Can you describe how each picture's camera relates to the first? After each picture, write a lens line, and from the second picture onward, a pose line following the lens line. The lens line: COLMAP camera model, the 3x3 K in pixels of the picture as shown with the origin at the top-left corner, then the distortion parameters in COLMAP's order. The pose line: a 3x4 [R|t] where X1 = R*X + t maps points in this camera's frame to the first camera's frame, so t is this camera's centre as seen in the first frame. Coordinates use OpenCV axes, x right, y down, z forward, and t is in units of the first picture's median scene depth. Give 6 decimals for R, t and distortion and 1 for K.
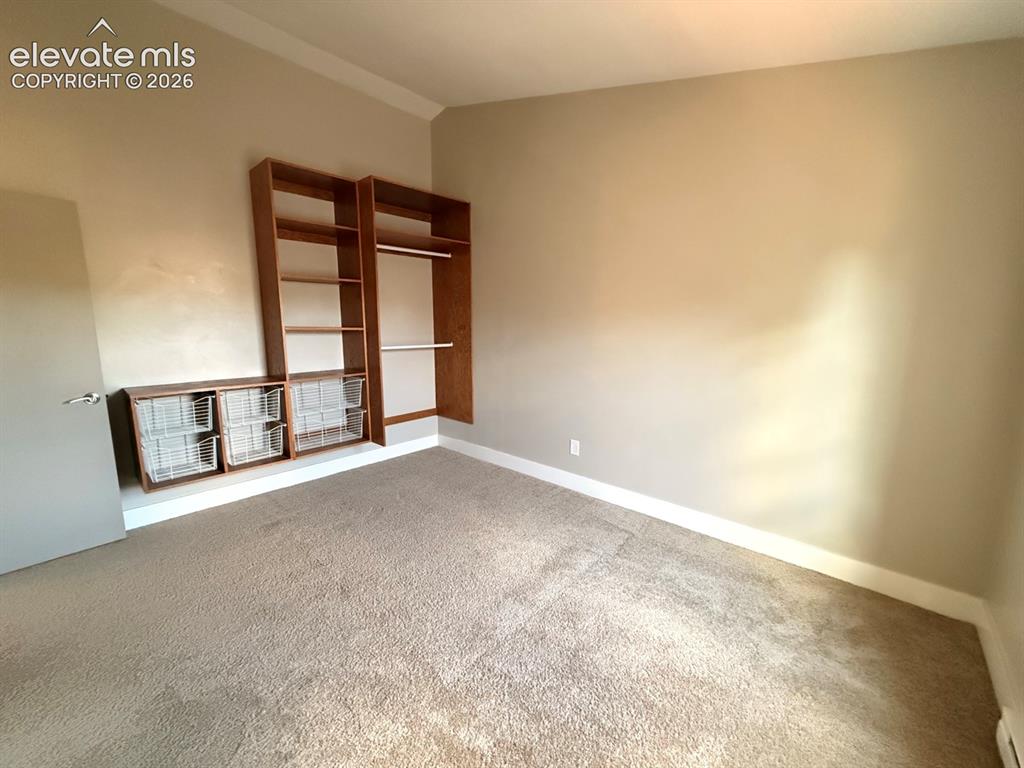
lens RADIAL K [[408.7, 0, 506.0], [0, 408.7, 382.6], [0, 0, 1]] dist [-0.000247, -0.000751]
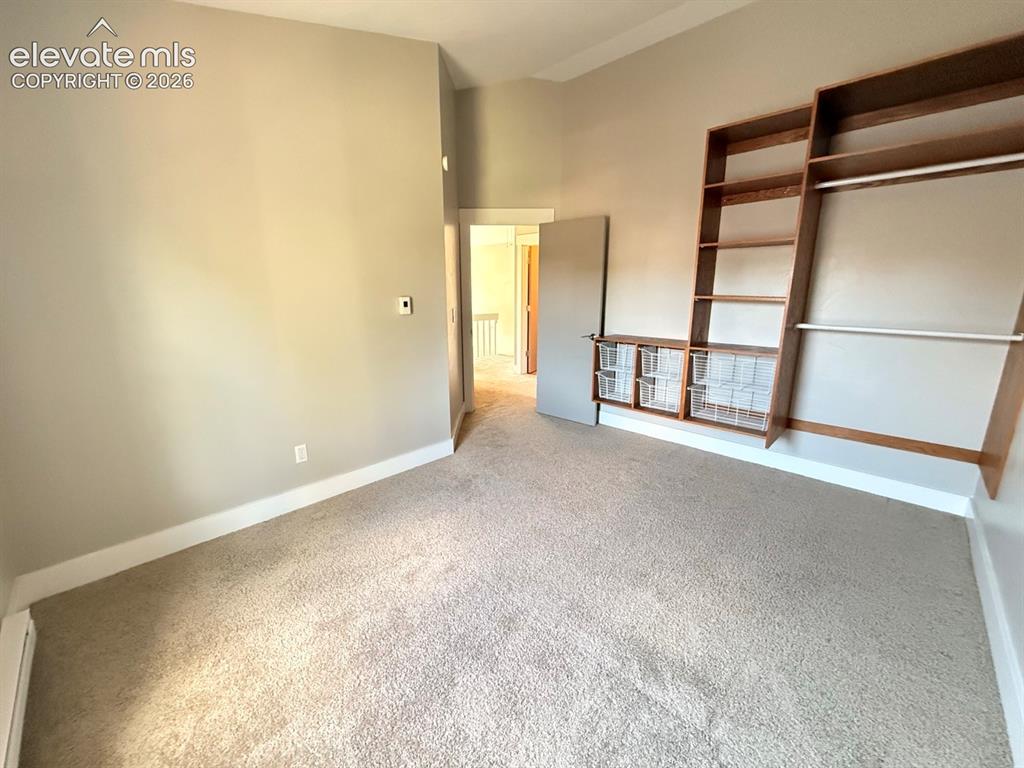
lens RADIAL K [[408.7, 0, 506.7], [0, 408.7, 383.6], [0, 0, 1]] dist [-0.000247, -0.000751]
pose [[-0.015521, 0.226383, -0.973915, 0.476624], [-0.151961, 0.962183, 0.226078, -0.072370], [0.988265, 0.151506, 0.019467, 0.480737]]
